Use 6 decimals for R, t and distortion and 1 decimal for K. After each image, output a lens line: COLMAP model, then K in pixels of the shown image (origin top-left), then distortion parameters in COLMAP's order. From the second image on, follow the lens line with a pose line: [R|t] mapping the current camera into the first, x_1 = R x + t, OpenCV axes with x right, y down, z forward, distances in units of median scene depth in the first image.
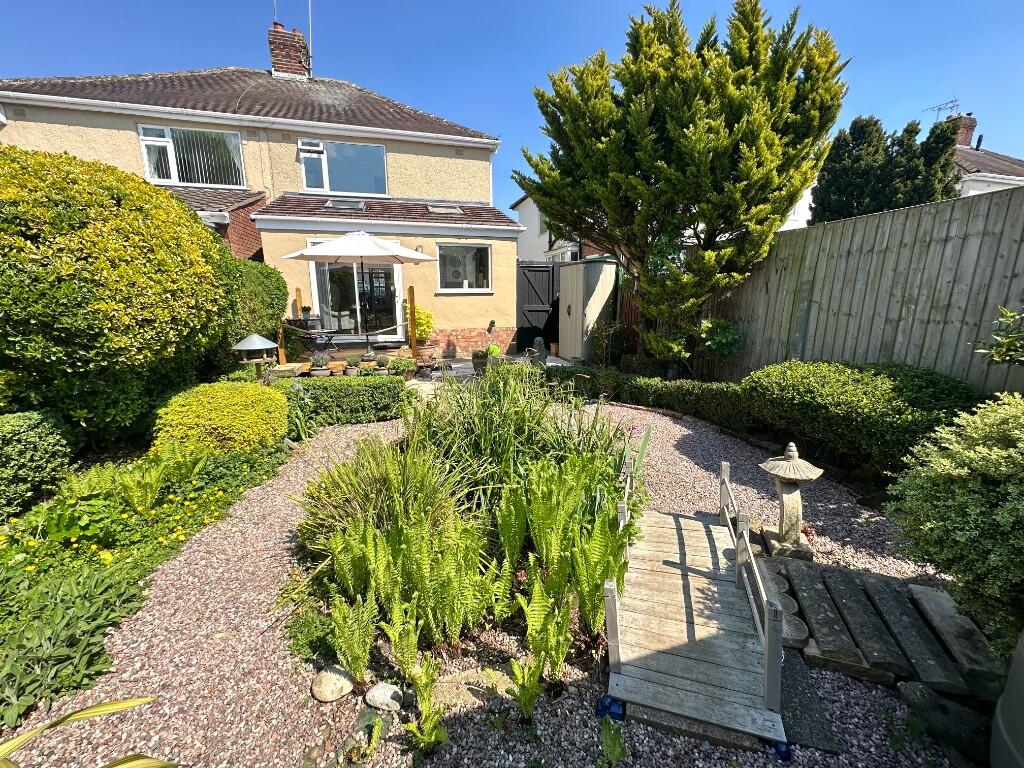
lens RADIAL K [[408.6, 0, 513.3], [0, 408.6, 383.1], [0, 0, 1]] dist [-0.004516, 0.000462]
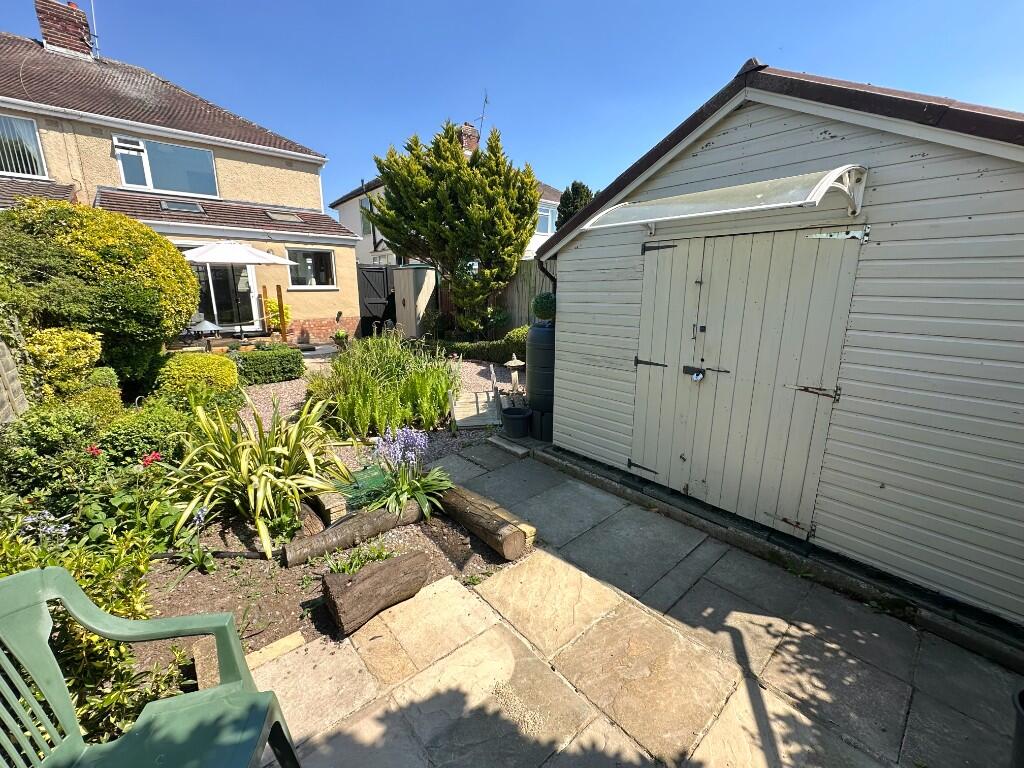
lens RADIAL K [[408.6, 0, 513.3], [0, 408.6, 383.1], [0, 0, 1]] dist [-0.004516, 0.000462]
pose [[0.908058, -0.090100, 0.409039, -0.130819], [0.082164, 0.995933, 0.036976, 0.079185], [-0.410707, 0.000032, 0.911768, -0.451319]]
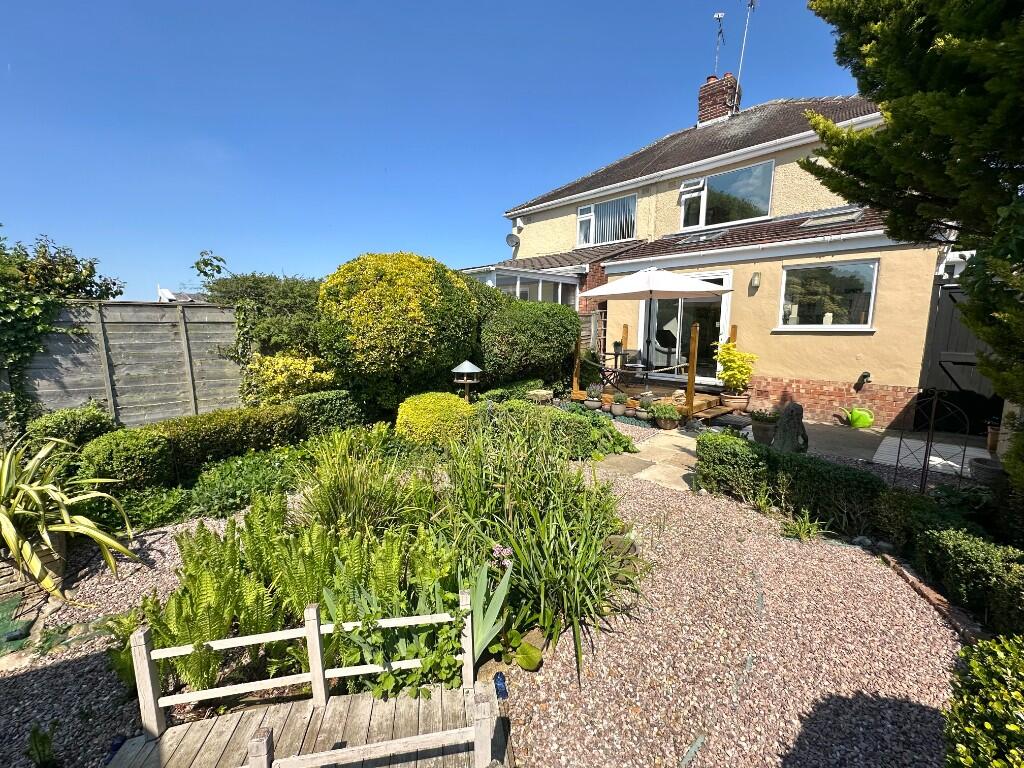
lens RADIAL K [[408.6, 0, 513.3], [0, 408.6, 383.1], [0, 0, 1]] dist [-0.004516, 0.000462]
pose [[0.484902, 0.123337, -0.865828, 0.319264], [-0.192558, 0.980768, 0.031870, -0.065804], [0.853107, 0.151269, 0.499326, 0.261956]]
